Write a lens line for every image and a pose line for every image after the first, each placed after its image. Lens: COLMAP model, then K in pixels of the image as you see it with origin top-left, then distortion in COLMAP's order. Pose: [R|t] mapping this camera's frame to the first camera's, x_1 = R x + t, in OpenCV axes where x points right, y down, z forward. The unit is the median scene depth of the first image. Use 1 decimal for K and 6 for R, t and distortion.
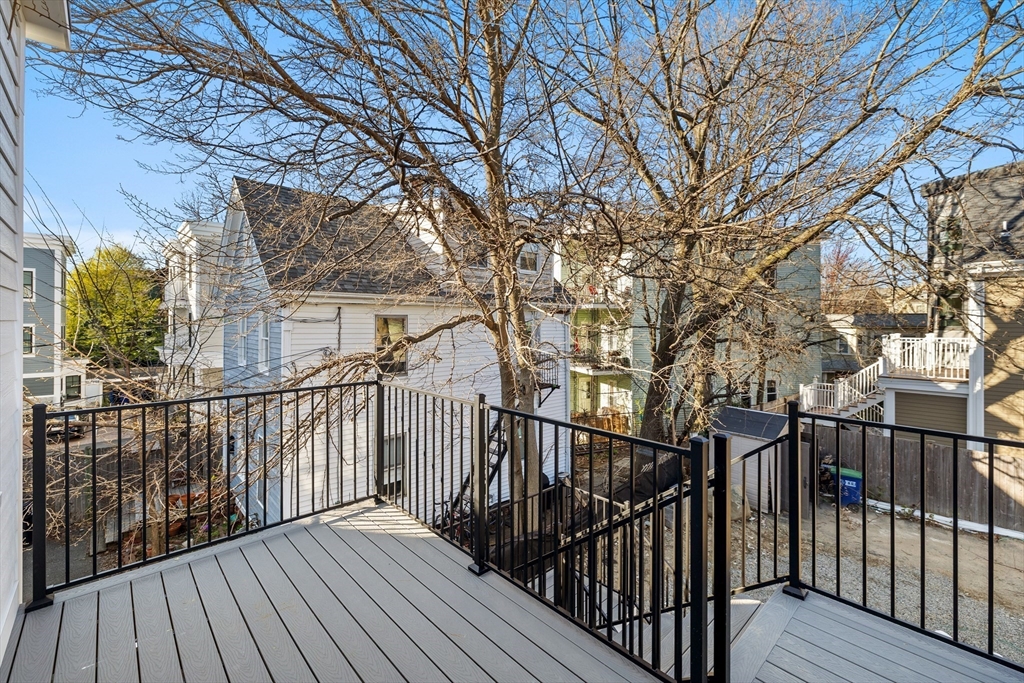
lens RADIAL K [[437.8, 0, 518.0], [0, 437.8, 324.4], [0, 0, 1]] dist [0.003948, 0.000584]
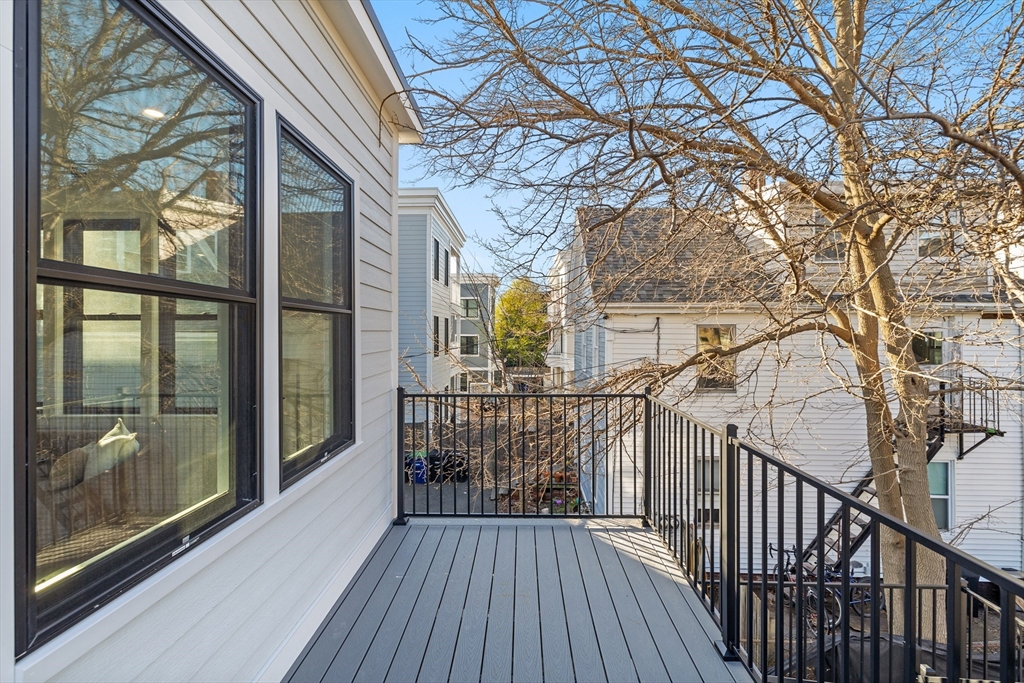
lens RADIAL K [[437.8, 0, 511.1], [0, 437.8, 335.4], [0, 0, 1]] dist [0.003948, 0.000584]
pose [[0.706782, 0.002856, -0.707426, 0.104584], [-0.002693, 0.999995, 0.001348, 0.001724], [0.707426, 0.000952, 0.706786, 0.104558]]
